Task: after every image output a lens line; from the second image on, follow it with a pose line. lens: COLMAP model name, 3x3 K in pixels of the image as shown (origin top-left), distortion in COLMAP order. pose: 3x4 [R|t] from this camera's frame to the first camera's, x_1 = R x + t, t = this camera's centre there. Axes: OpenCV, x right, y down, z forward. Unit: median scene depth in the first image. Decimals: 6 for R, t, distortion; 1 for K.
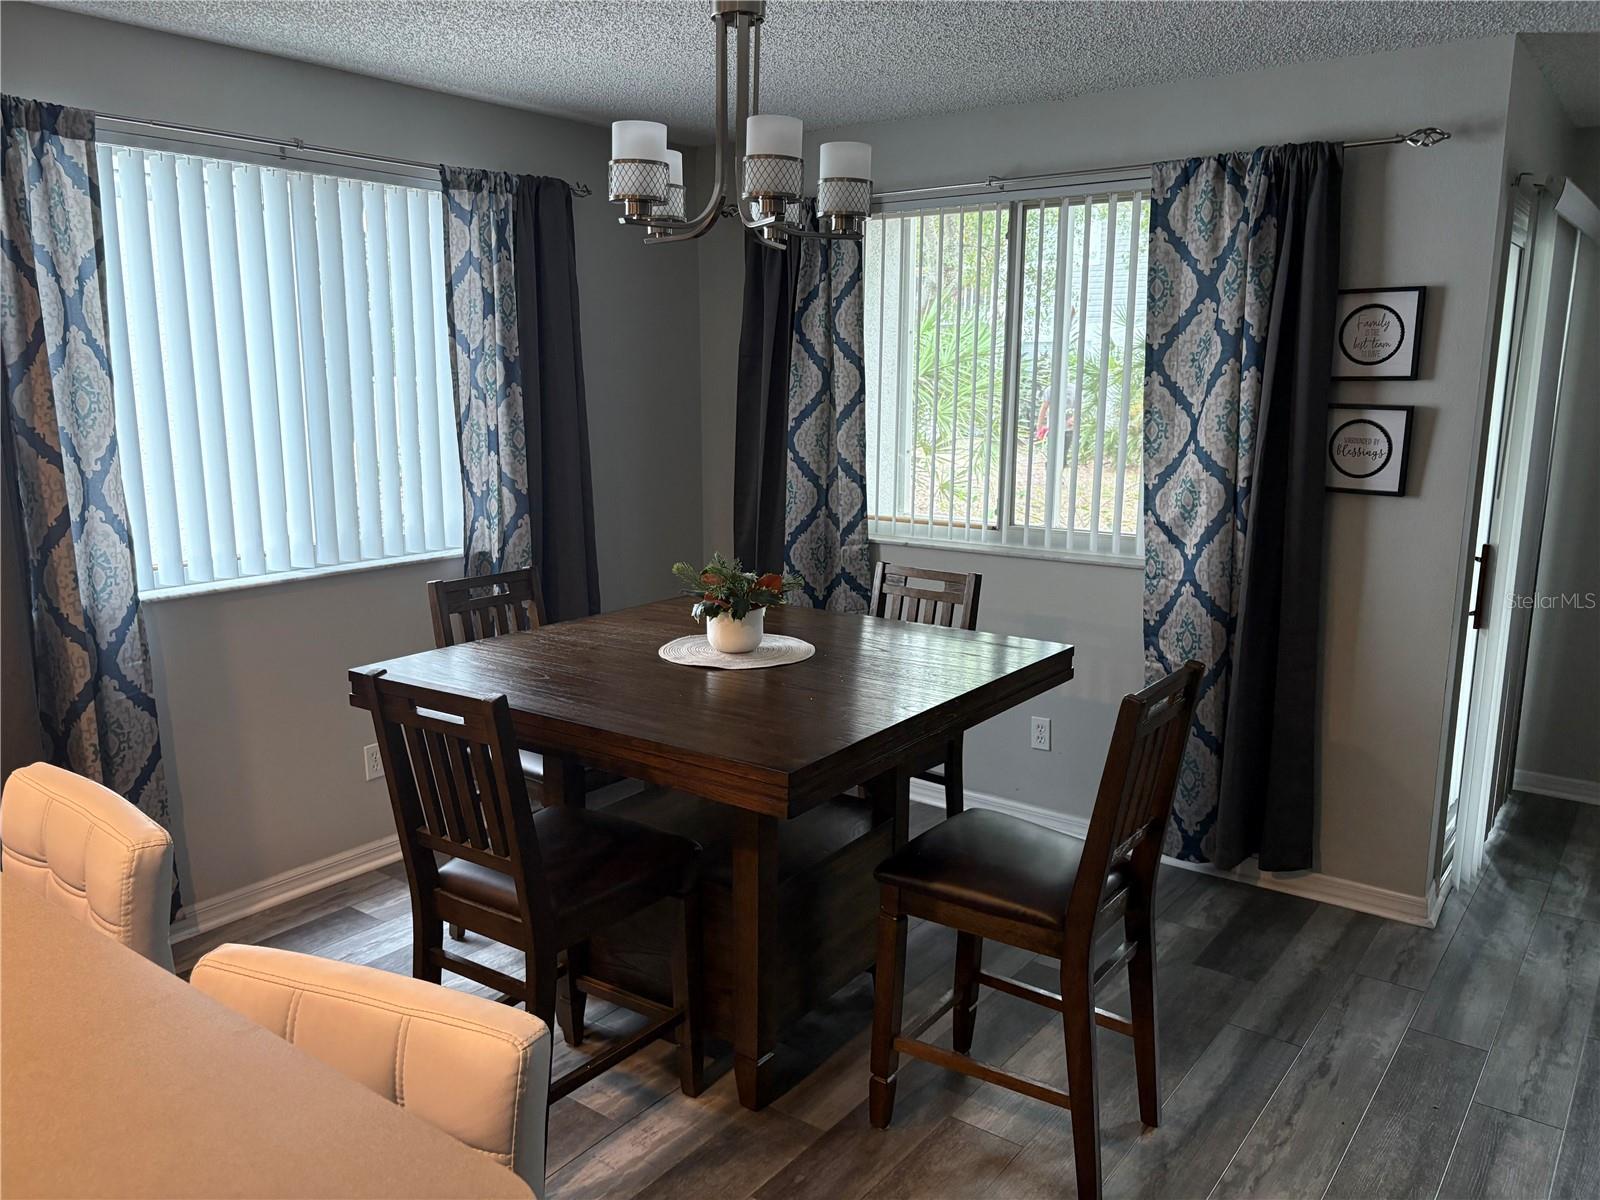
lens RADIAL K [[1232.9, 0, 779.7], [0, 1232.9, 587.7], [0, 0, 1]] dist [0.063357, -0.172122]
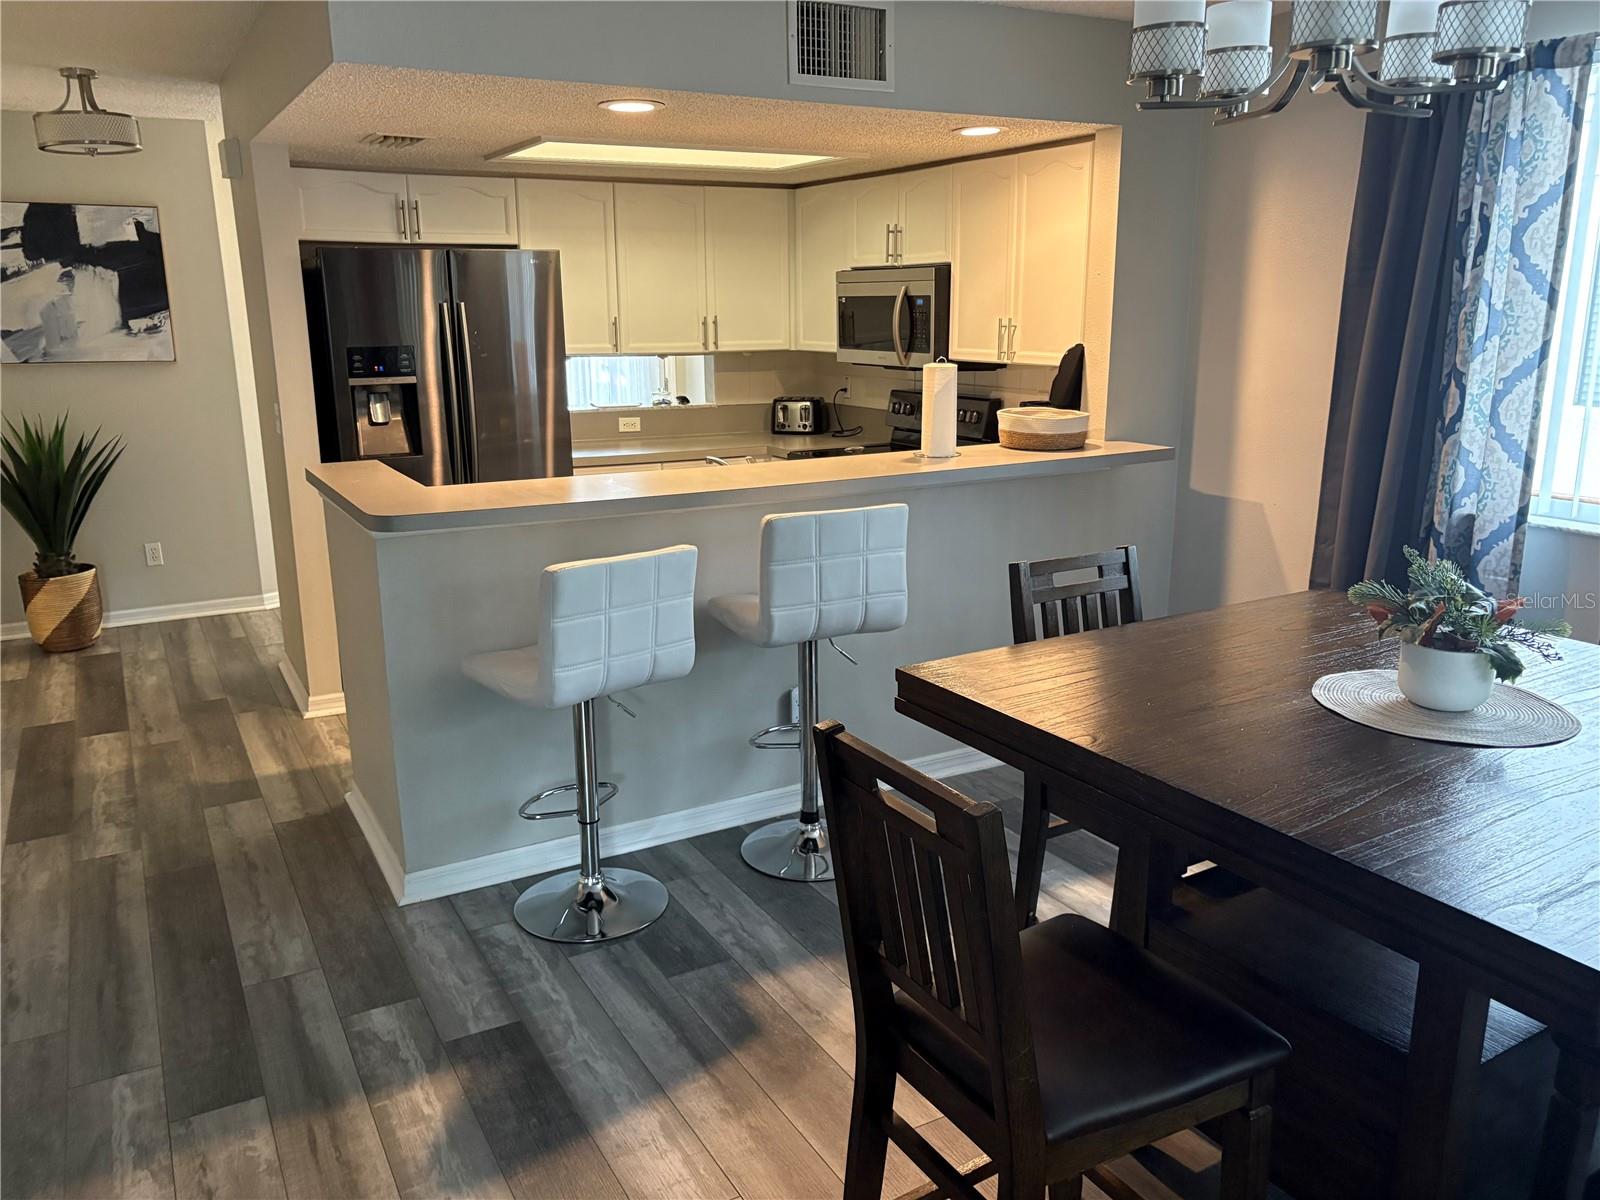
lens RADIAL K [[1214.5, 0, 800.0], [0, 1214.5, 600.0], [0, 0, 1]] dist [0.060732, -0.080061]
pose [[-0.389556, 0.217870, -0.894863, 0.535502], [-0.157281, 0.941608, 0.297719, -0.115695], [0.907474, 0.256723, -0.332542, 0.672005]]
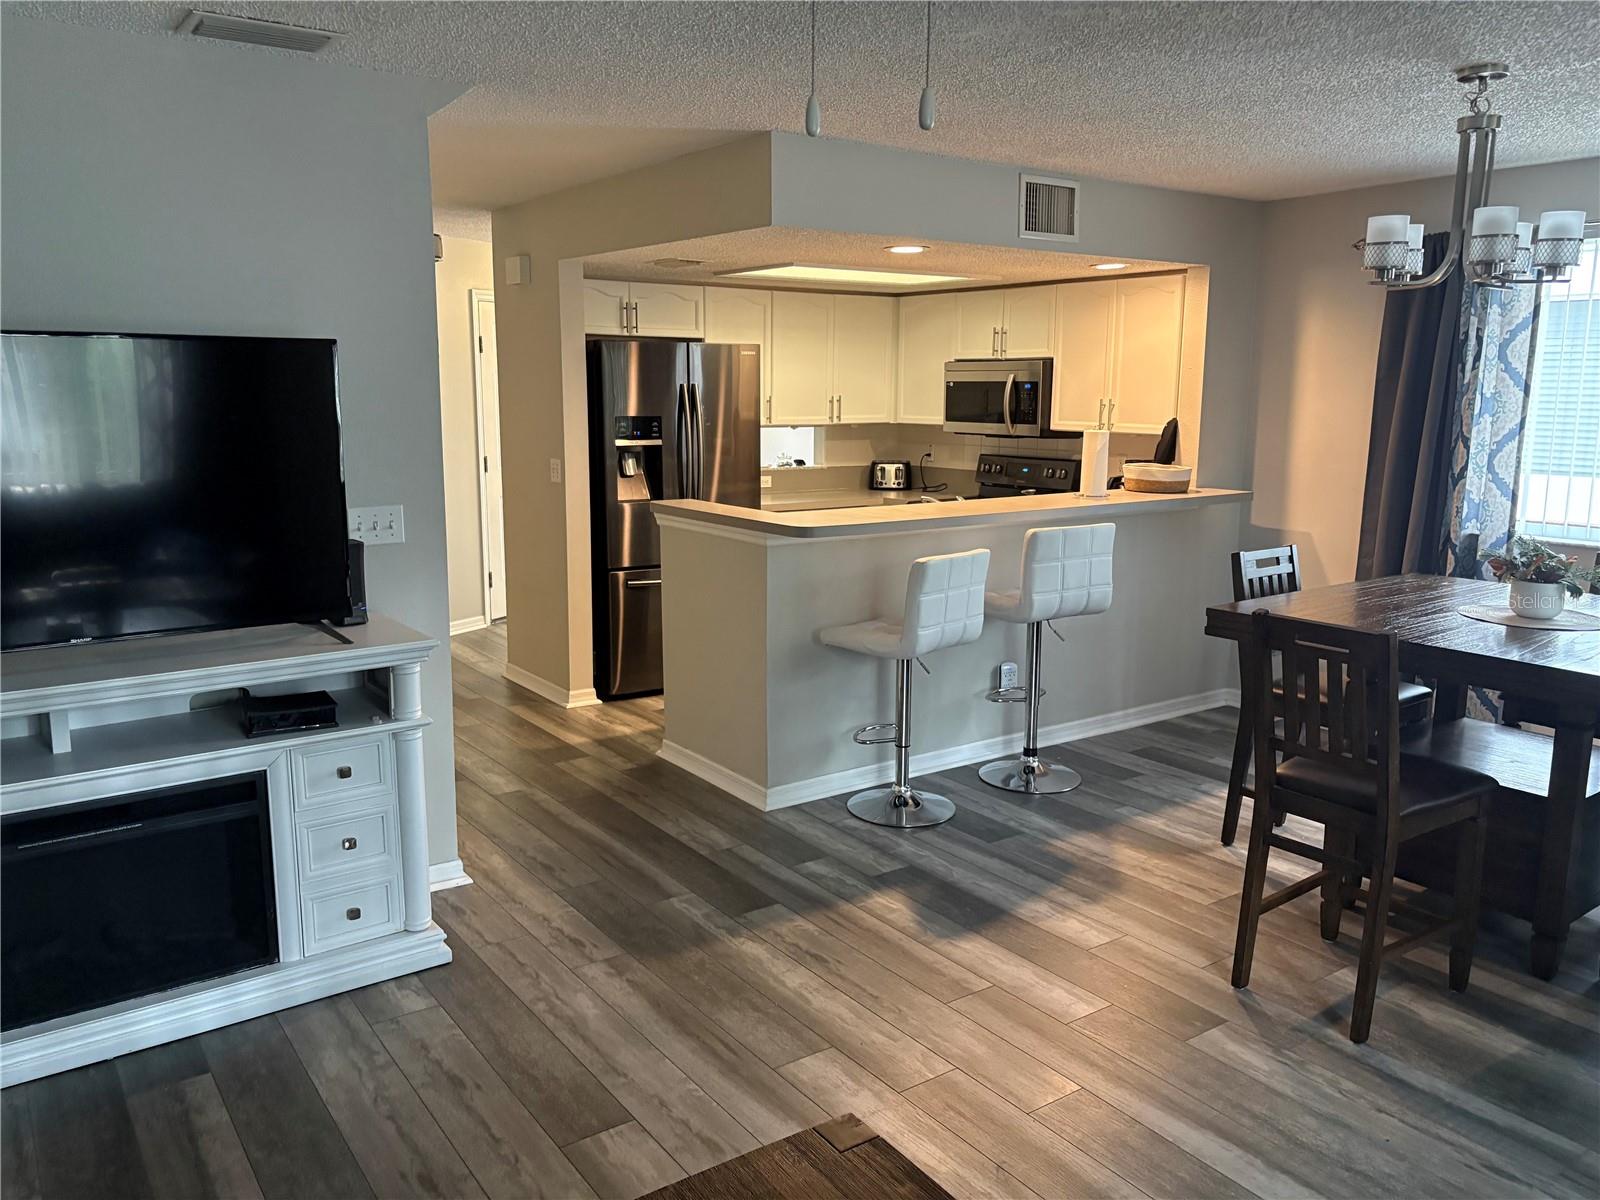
lens RADIAL K [[1207.0, 0, 800.0], [0, 1207.0, 590.3], [0, 0, 1]] dist [0.054022, -0.078841]
pose [[-0.291188, 0.154315, -0.944138, 0.988798], [-0.176820, 0.961219, 0.211641, -0.075574], [0.940183, 0.228570, -0.252609, 0.466115]]
